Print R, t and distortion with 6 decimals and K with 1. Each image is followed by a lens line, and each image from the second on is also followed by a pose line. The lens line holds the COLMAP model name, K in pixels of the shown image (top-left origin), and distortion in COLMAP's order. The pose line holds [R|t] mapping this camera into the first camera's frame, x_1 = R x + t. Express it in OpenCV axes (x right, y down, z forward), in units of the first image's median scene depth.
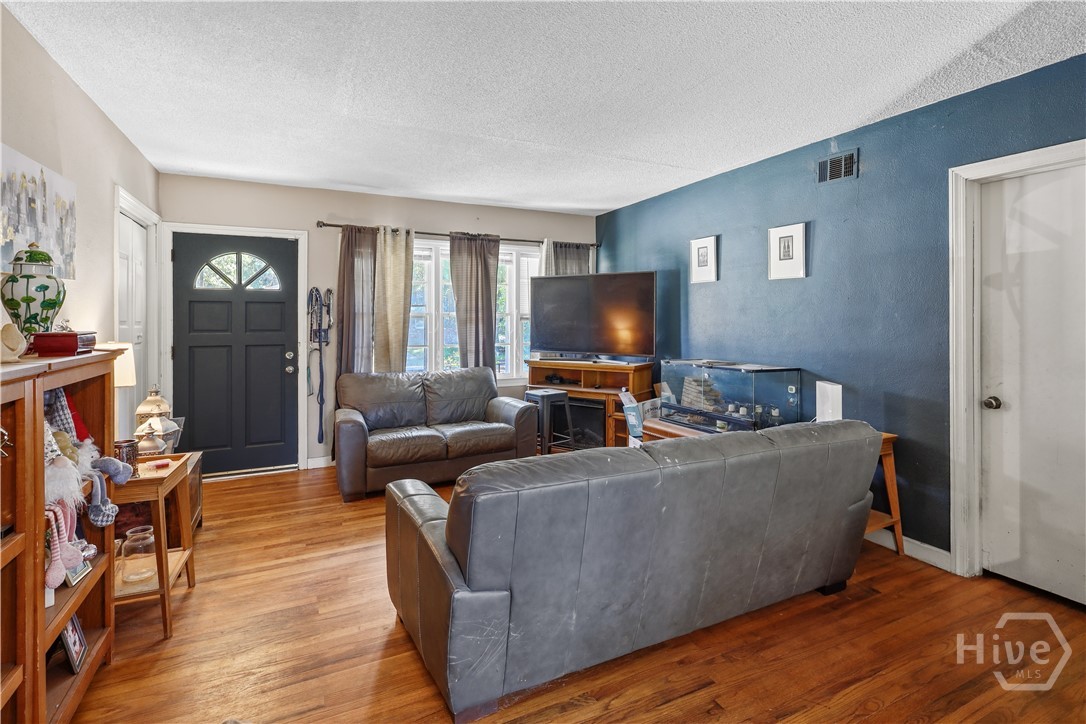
lens RADIAL K [[513.4, 0, 545.3], [0, 513.4, 329.2], [0, 0, 1]] dist [-0.001244, -0.000681]
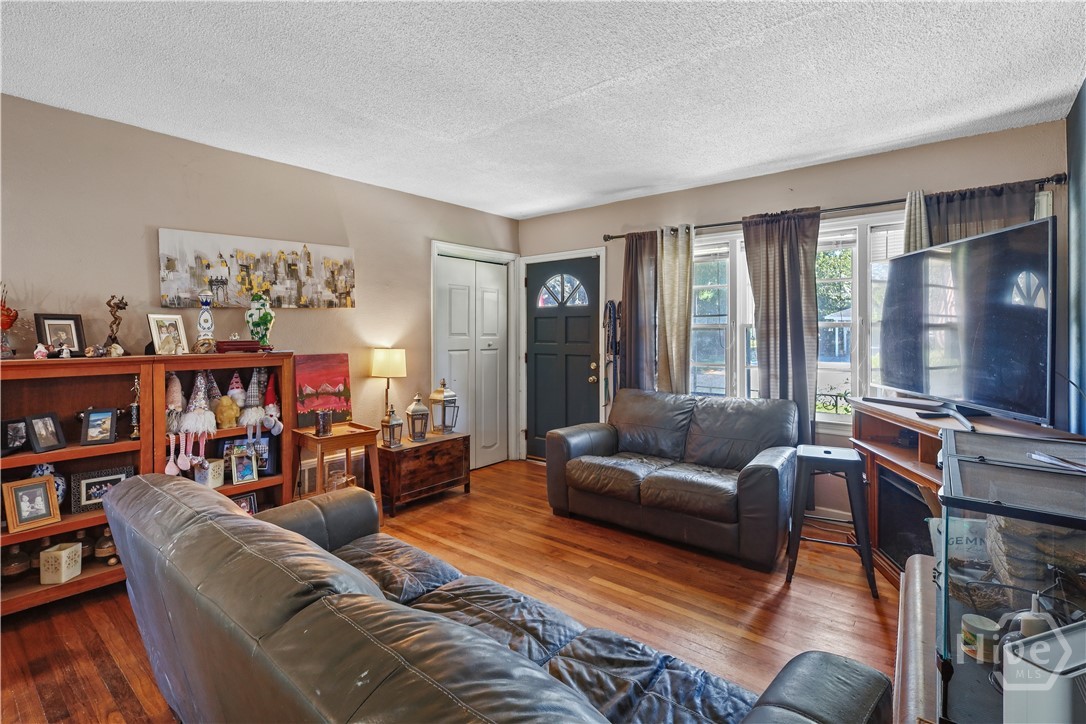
lens RADIAL K [[513.4, 0, 545.3], [0, 513.4, 329.2], [0, 0, 1]] dist [-0.001244, -0.000681]
pose [[0.420421, -0.003070, -0.907324, 0.424406], [-0.017150, 0.999789, -0.011330, -0.010769], [0.907167, 0.020324, 0.420280, 0.459033]]
